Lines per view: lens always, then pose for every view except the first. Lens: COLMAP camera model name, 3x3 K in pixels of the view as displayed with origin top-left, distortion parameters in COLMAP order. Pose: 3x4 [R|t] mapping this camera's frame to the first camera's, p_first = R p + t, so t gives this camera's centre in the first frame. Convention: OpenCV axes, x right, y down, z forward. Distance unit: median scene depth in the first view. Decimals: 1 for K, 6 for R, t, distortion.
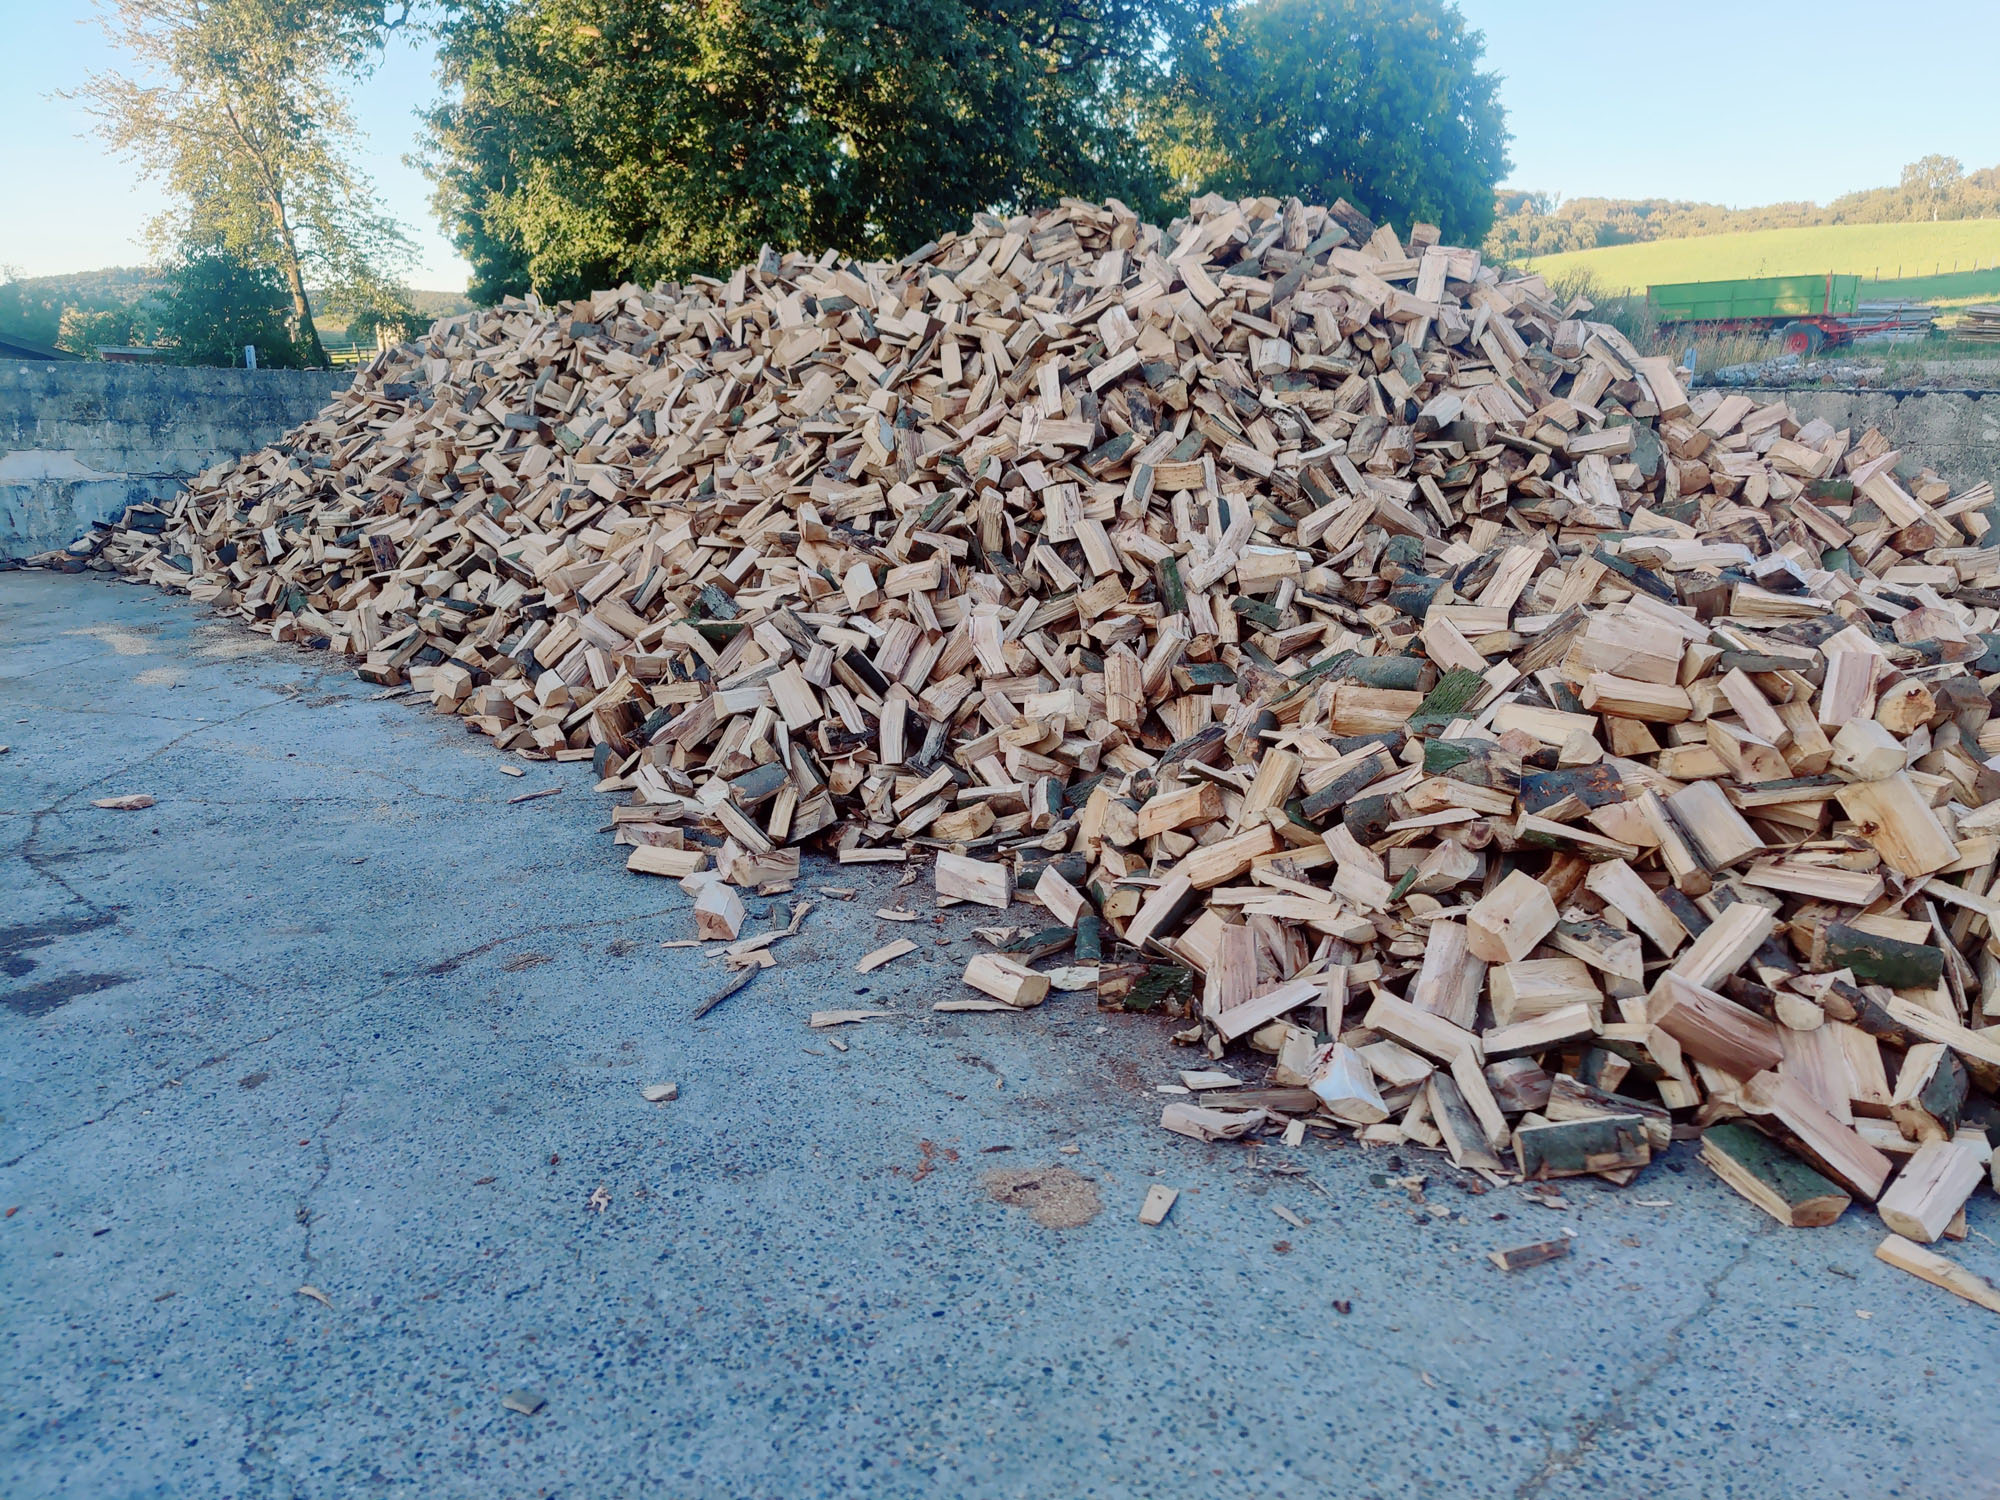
lens RADIAL K [[1517.5, 0, 998.8], [0, 1517.5, 753.7], [0, 0, 1]] dist [0.039087, -0.022668]
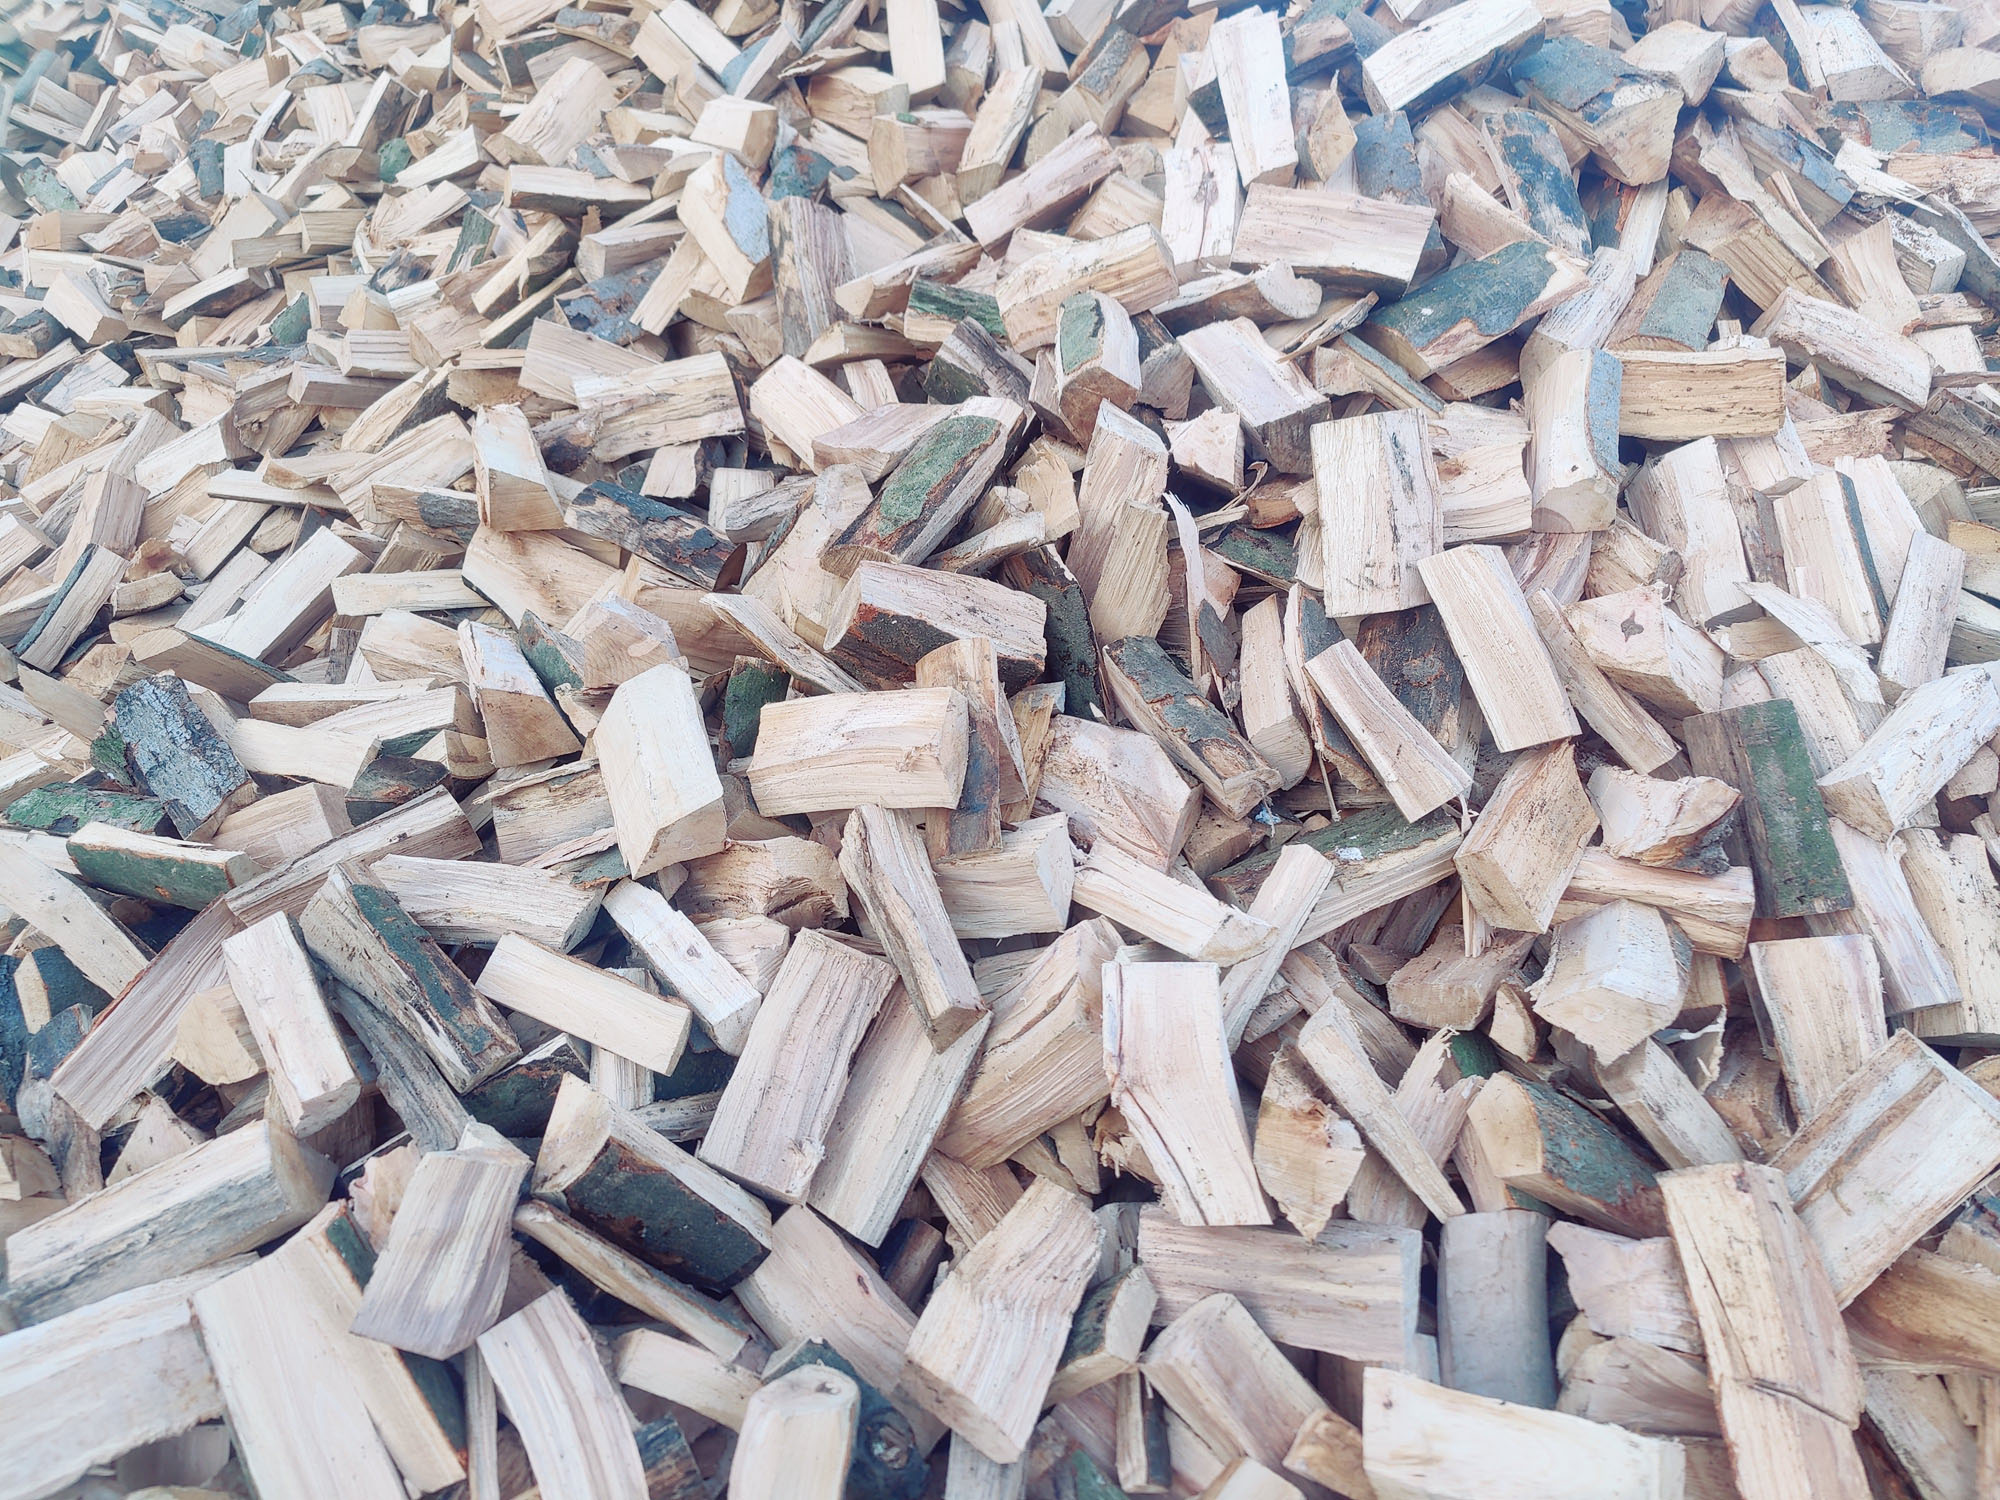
lens RADIAL K [[1517.5, 0, 1002.8], [0, 1517.5, 745.9], [0, 0, 1]] dist [0.039087, -0.022668]
pose [[0.992594, 0.022565, 0.119365, -0.056938], [-0.034230, 0.994735, 0.096594, -0.128711], [-0.116557, -0.099964, 0.988141, 0.659543]]
